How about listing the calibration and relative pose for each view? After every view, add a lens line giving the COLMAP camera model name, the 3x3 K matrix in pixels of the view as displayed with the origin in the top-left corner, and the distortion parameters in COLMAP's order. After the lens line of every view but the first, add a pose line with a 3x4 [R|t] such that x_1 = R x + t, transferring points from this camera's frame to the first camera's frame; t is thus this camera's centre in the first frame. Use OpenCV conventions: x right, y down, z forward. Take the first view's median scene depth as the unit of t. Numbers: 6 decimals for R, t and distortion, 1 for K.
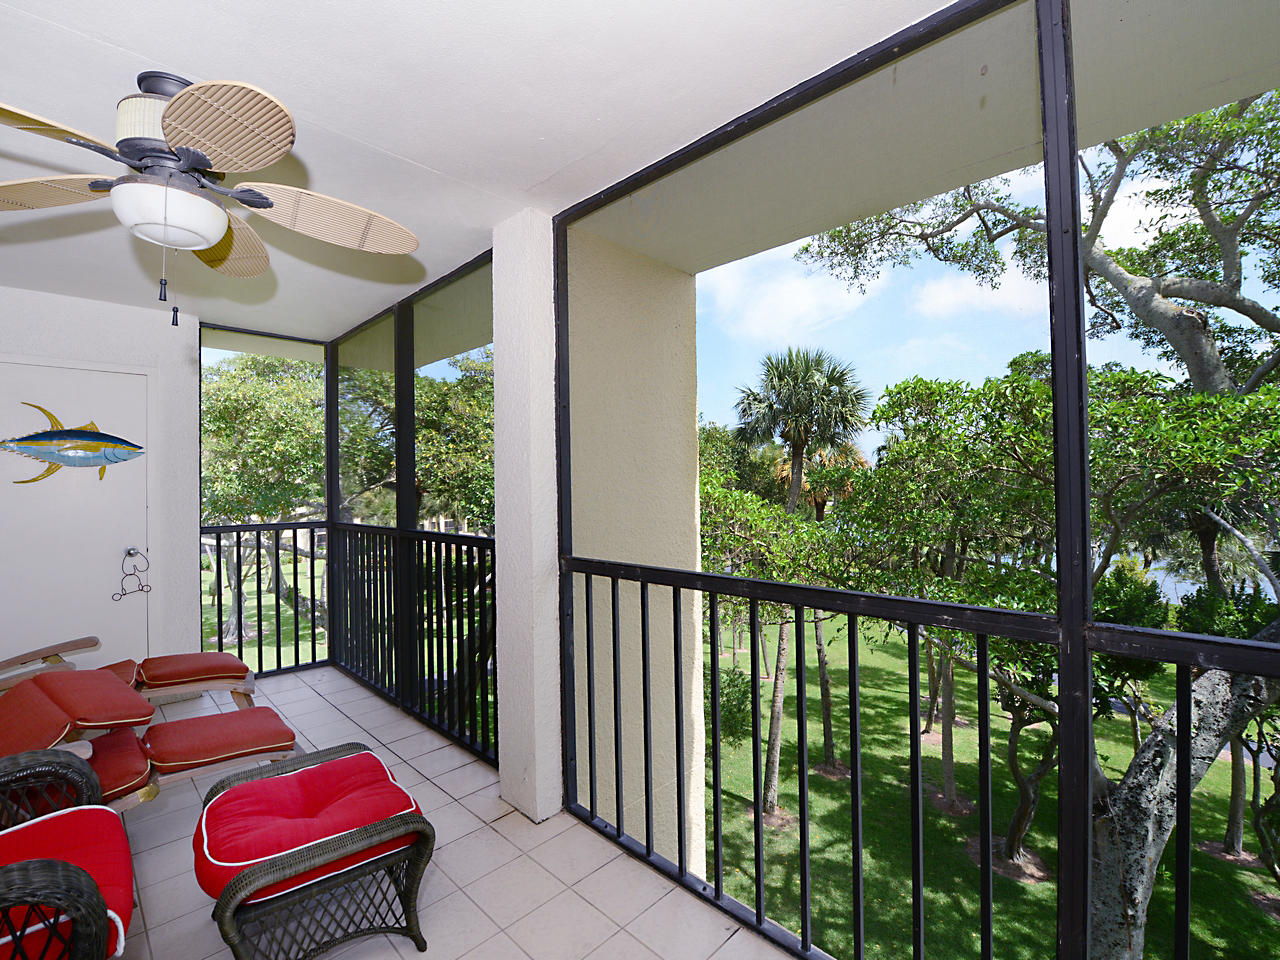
lens RADIAL K [[575.7, 0, 640.0], [0, 575.7, 480.0], [0, 0, 1]] dist [-0.000845, -0.000019]
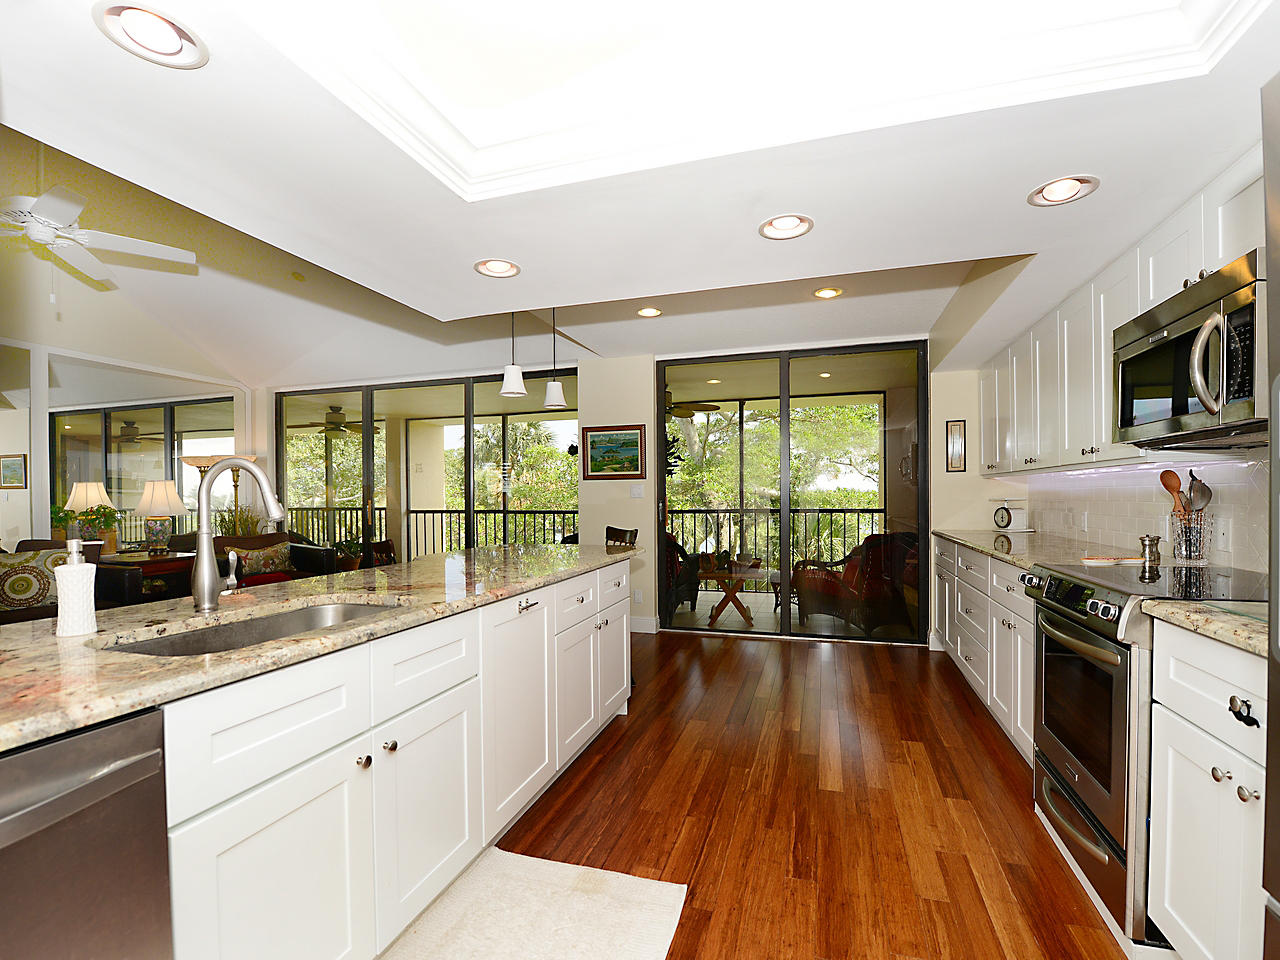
lens RADIAL K [[575.7, 0, 640.0], [0, 575.7, 480.0], [0, 0, 1]] dist [-0.000845, -0.000019]
pose [[0.894151, 0.030033, 0.446758, -0.480173], [-0.017519, 0.999331, -0.032117, 0.033019], [-0.447423, 0.020890, 0.894078, -3.172689]]
